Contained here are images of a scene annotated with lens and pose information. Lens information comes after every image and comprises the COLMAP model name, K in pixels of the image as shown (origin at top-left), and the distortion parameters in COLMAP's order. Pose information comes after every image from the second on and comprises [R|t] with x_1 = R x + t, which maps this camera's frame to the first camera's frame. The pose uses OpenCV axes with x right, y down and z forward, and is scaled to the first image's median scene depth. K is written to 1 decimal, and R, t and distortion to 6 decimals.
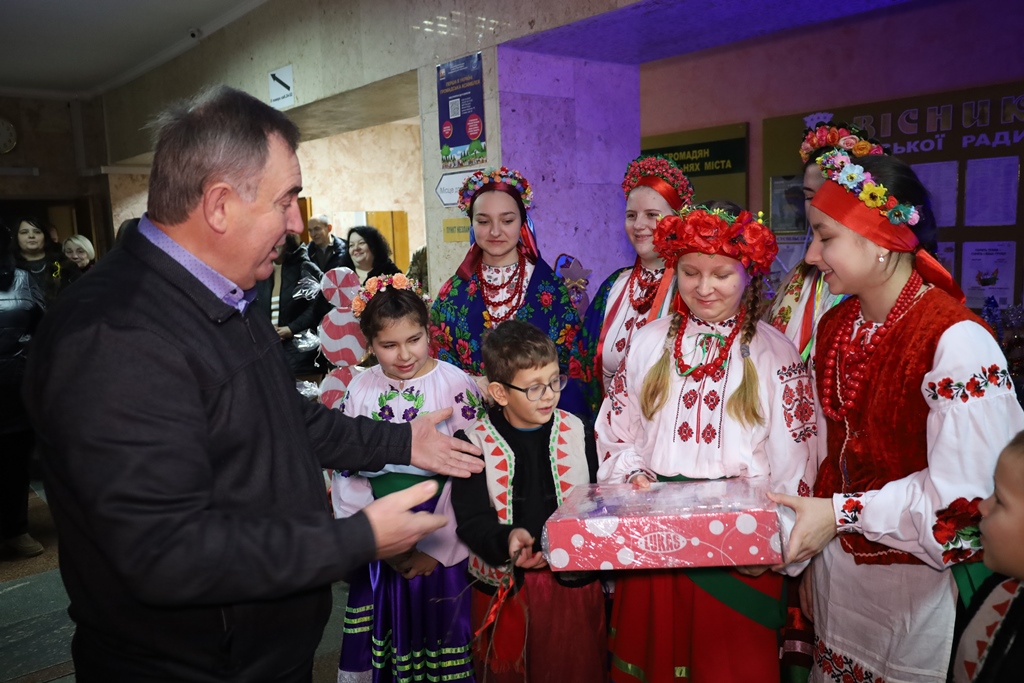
lens RADIAL K [[814.4, 0, 512.0], [0, 814.4, 341.5], [0, 0, 1]] dist [0.006409, 0.007540]
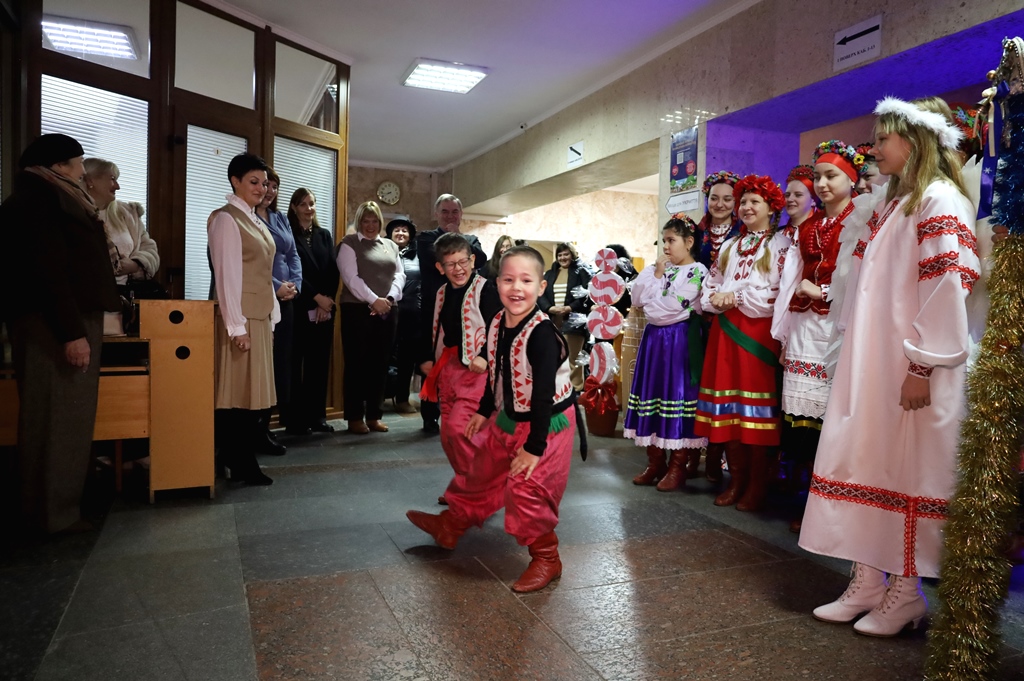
lens RADIAL K [[723.3, 0, 507.7], [0, 723.3, 321.9], [0, 0, 1]] dist [-0.003636, 0.000774]
pose [[0.951027, 0.063773, -0.302457, 0.054158], [-0.097649, 0.990362, -0.098225, 0.194951], [0.293277, 0.122949, 0.948089, -0.414106]]
